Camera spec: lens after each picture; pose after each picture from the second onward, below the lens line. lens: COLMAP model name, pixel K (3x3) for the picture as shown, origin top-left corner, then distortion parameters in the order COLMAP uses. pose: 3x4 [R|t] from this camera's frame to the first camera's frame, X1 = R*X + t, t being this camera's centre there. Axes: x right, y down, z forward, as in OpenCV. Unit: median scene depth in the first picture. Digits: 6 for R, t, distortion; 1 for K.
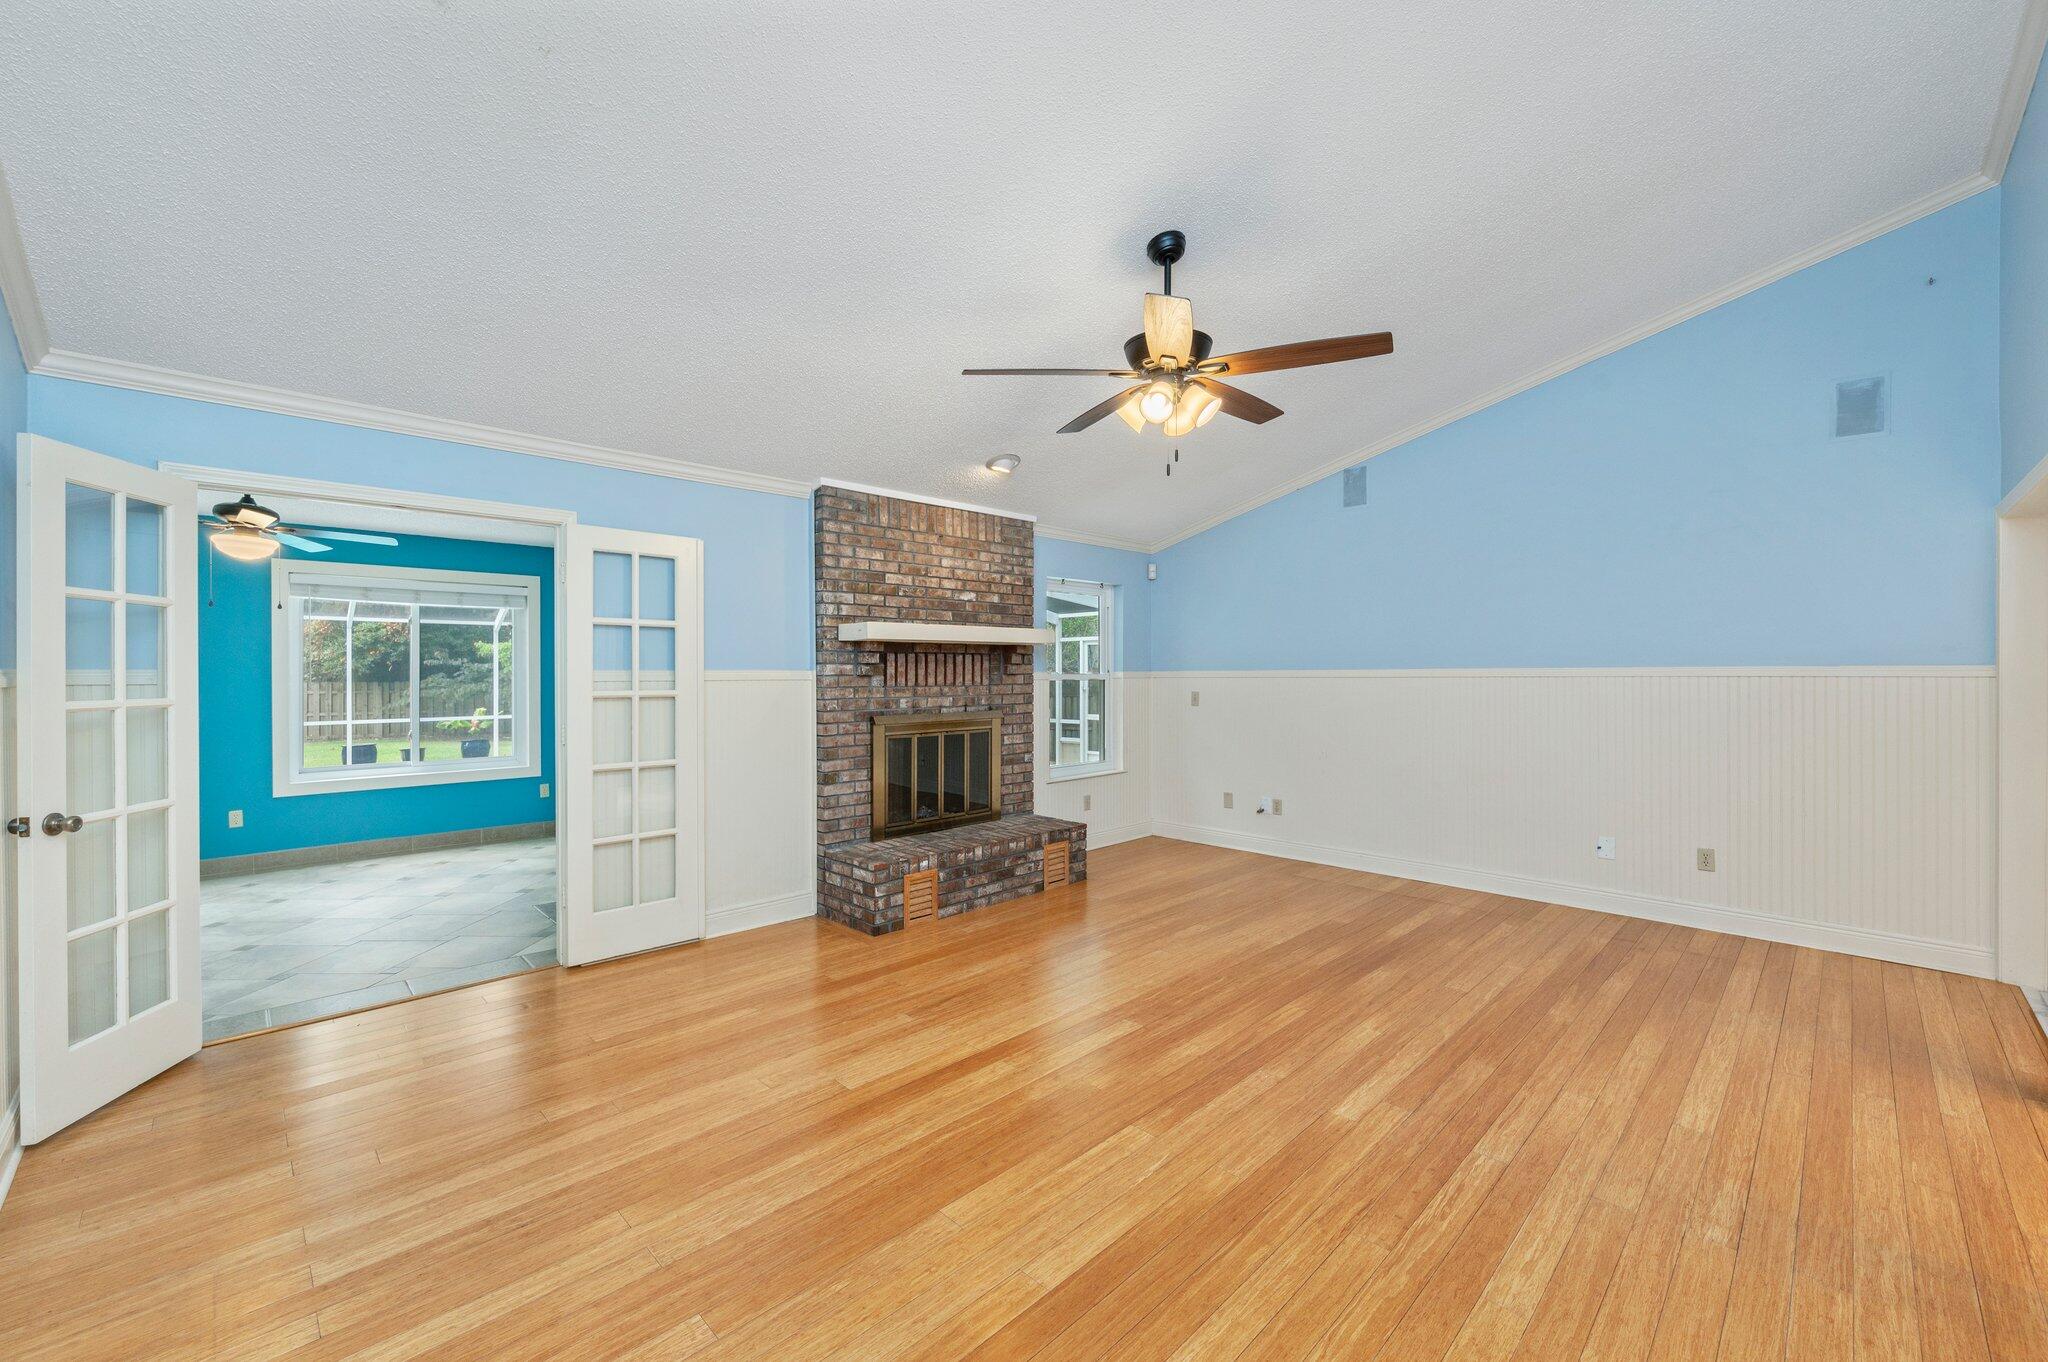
lens RADIAL K [[834.0, 0, 1025.2], [0, 834.0, 673.4], [0, 0, 1]] dist [-0.005196, 0.000550]
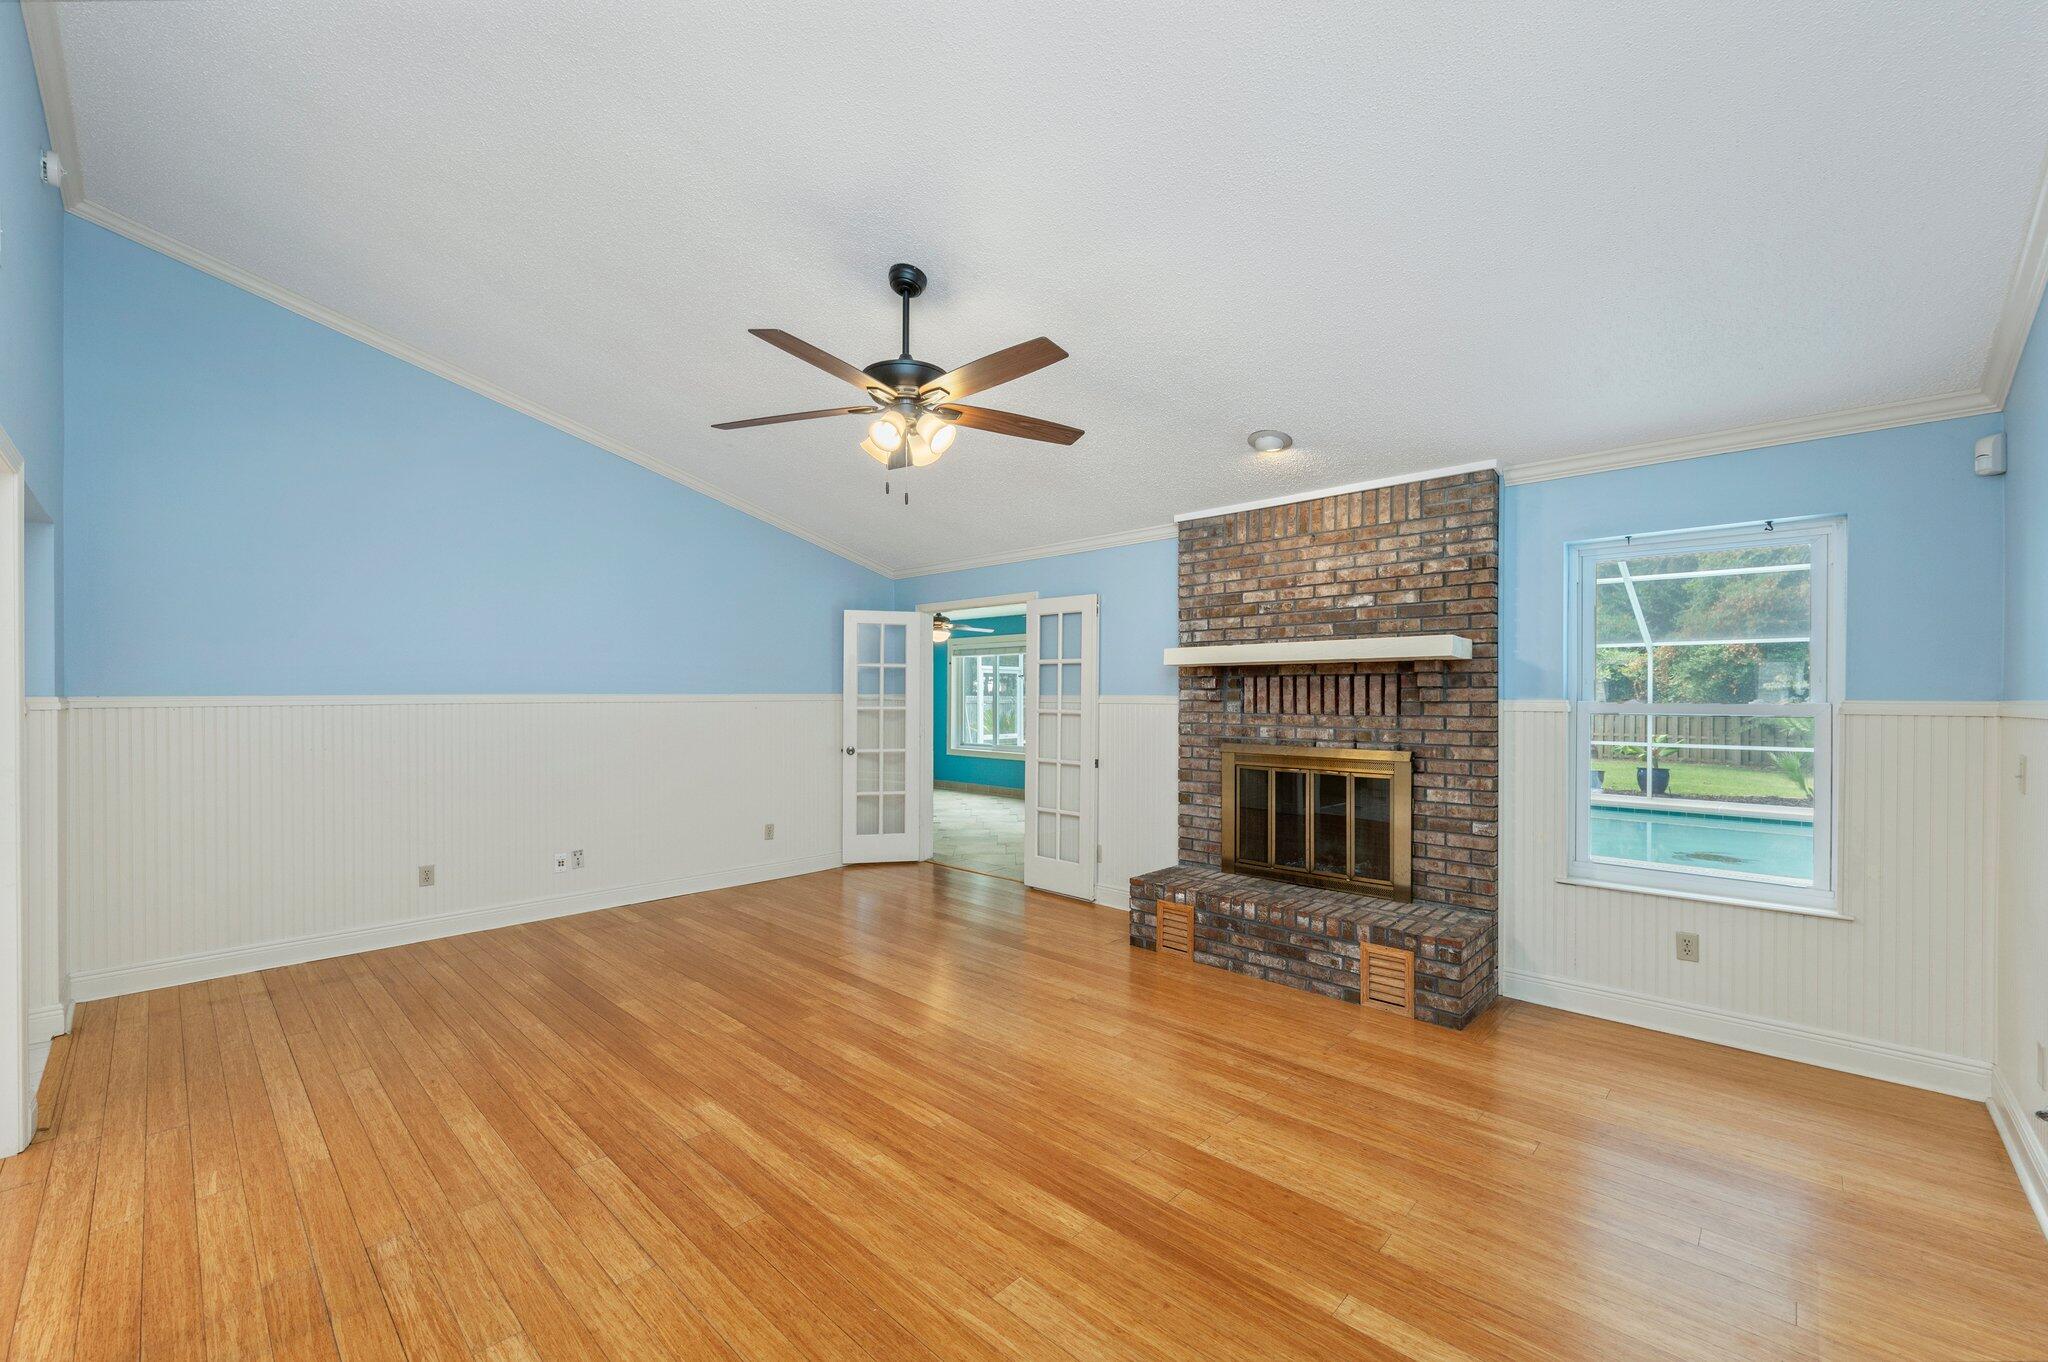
lens RADIAL K [[834.0, 0, 1008.1], [0, 834.0, 693.7], [0, 0, 1]] dist [-0.005196, 0.000550]
pose [[0.009962, 0.000782, -0.999950, 0.829817], [-0.004556, 0.999989, 0.000737, -0.005869], [0.999940, 0.004548, 0.009965, 0.778841]]
